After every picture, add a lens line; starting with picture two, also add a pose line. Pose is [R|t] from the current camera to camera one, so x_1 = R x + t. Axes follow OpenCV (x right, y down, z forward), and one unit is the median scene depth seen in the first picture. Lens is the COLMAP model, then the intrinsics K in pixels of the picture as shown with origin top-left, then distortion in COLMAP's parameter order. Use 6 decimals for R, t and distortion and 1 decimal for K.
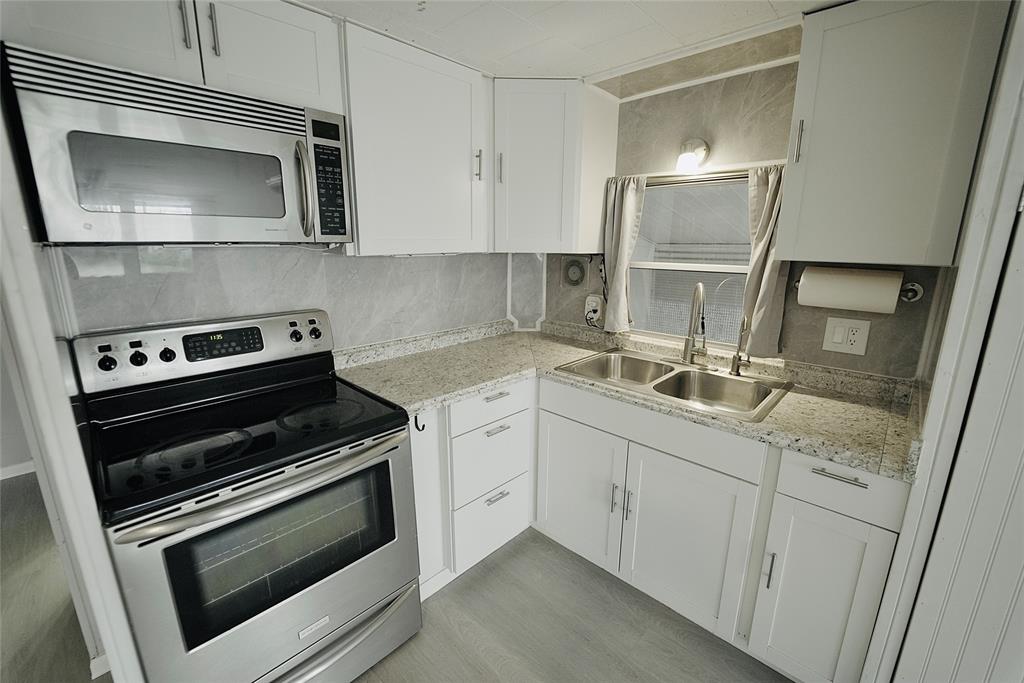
lens RADIAL K [[418.9, 0, 511.1], [0, 418.9, 339.0], [0, 0, 1]] dist [-0.023990, 0.000119]
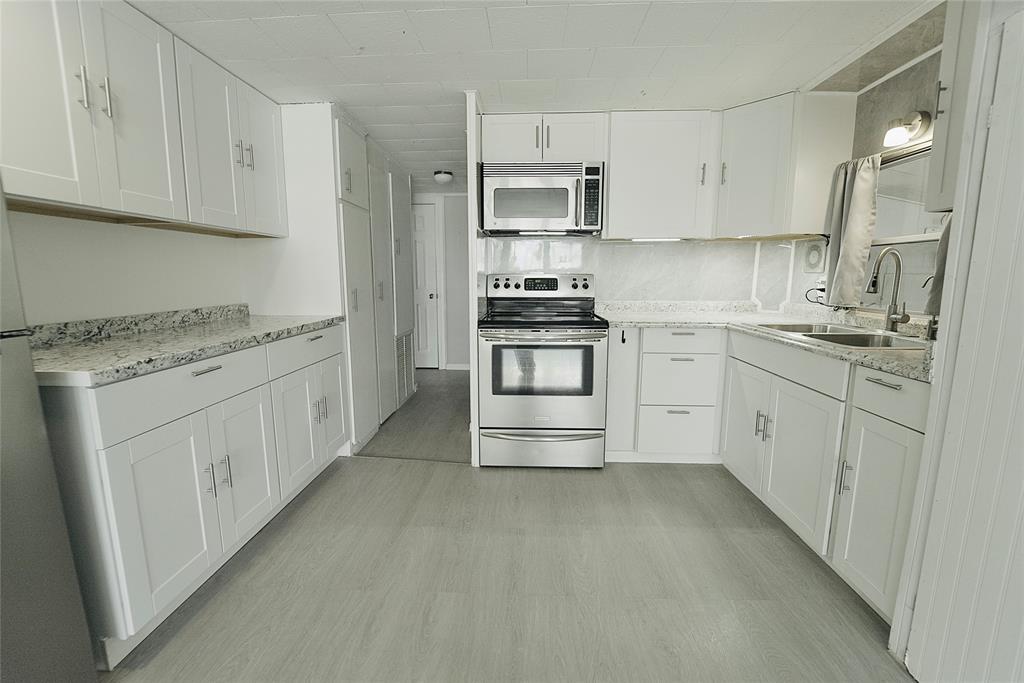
lens RADIAL K [[418.9, 0, 511.1], [0, 418.9, 339.0], [0, 0, 1]] dist [-0.023990, 0.000119]
pose [[0.660918, 0.103845, -0.743239, 0.710193], [-0.163054, 0.986591, -0.007148, 0.293630], [0.732531, 0.125912, 0.668988, -0.406971]]
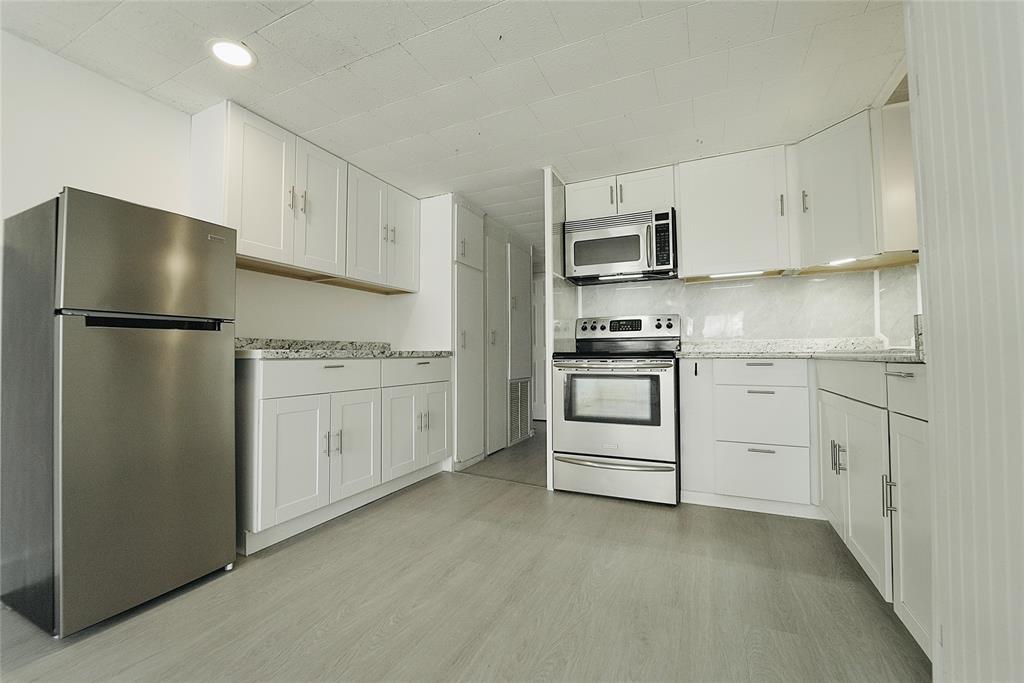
lens RADIAL K [[418.9, 0, 511.1], [0, 418.9, 339.0], [0, 0, 1]] dist [-0.023990, 0.000119]
pose [[0.323598, -0.043880, -0.945177, 1.087640], [-0.204250, 0.972133, -0.115060, 0.421903], [0.923886, 0.230286, 0.305618, -0.171022]]
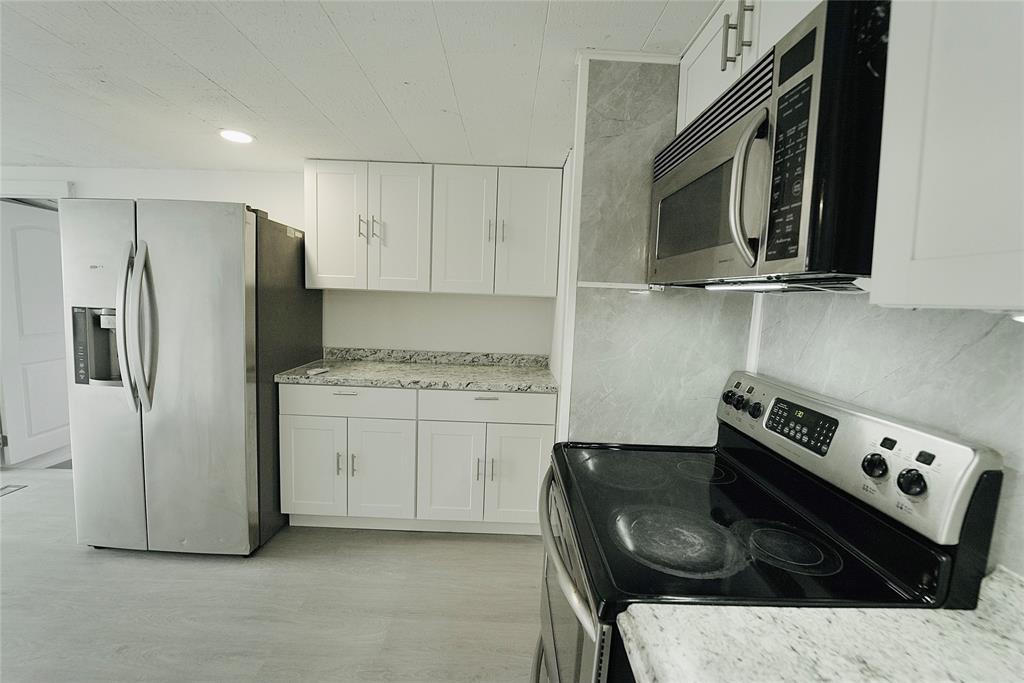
lens RADIAL K [[420.3, 0, 511.1], [0, 420.3, 340.2], [0, 0, 1]] dist [-0.025068, 0.002523]
pose [[-0.716347, 0.038658, -0.696673, 0.148098], [-0.198872, 0.945737, 0.256967, -0.202573], [0.668803, 0.322626, -0.669787, 1.049106]]
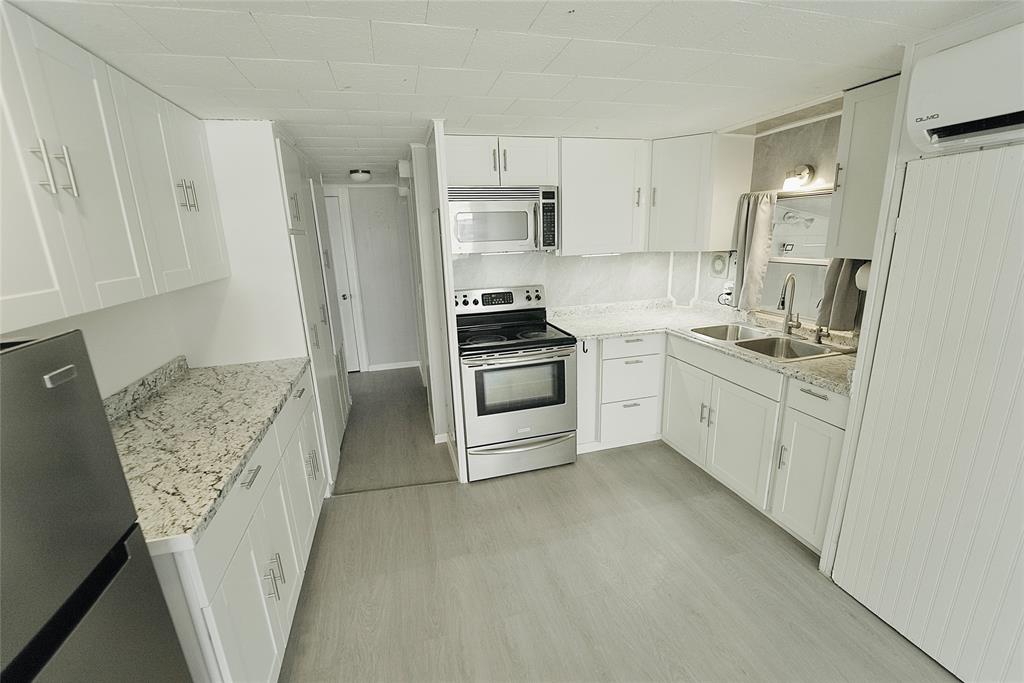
lens RADIAL K [[420.3, 0, 511.1], [0, 420.3, 340.2], [0, 0, 1]] dist [-0.025068, 0.002523]
pose [[0.860912, 0.091176, -0.500517, 0.424984], [-0.075524, 0.995813, 0.051497, 0.098428], [0.503116, -0.006533, 0.864194, -0.757875]]
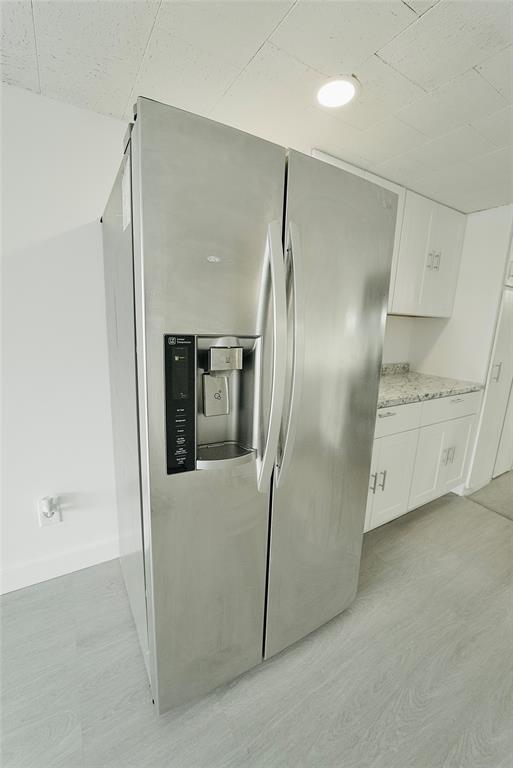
lens RADIAL K [[314.2, 0, 255.0], [0, 314.2, 385.8], [0, 0, 1]] dist [-0.023990, 0.000119]
pose [[-0.252134, 0.178664, -0.951056, 0.705936], [-0.256711, 0.935246, 0.243751, 0.225297], [0.933021, 0.305604, -0.189942, -0.535028]]
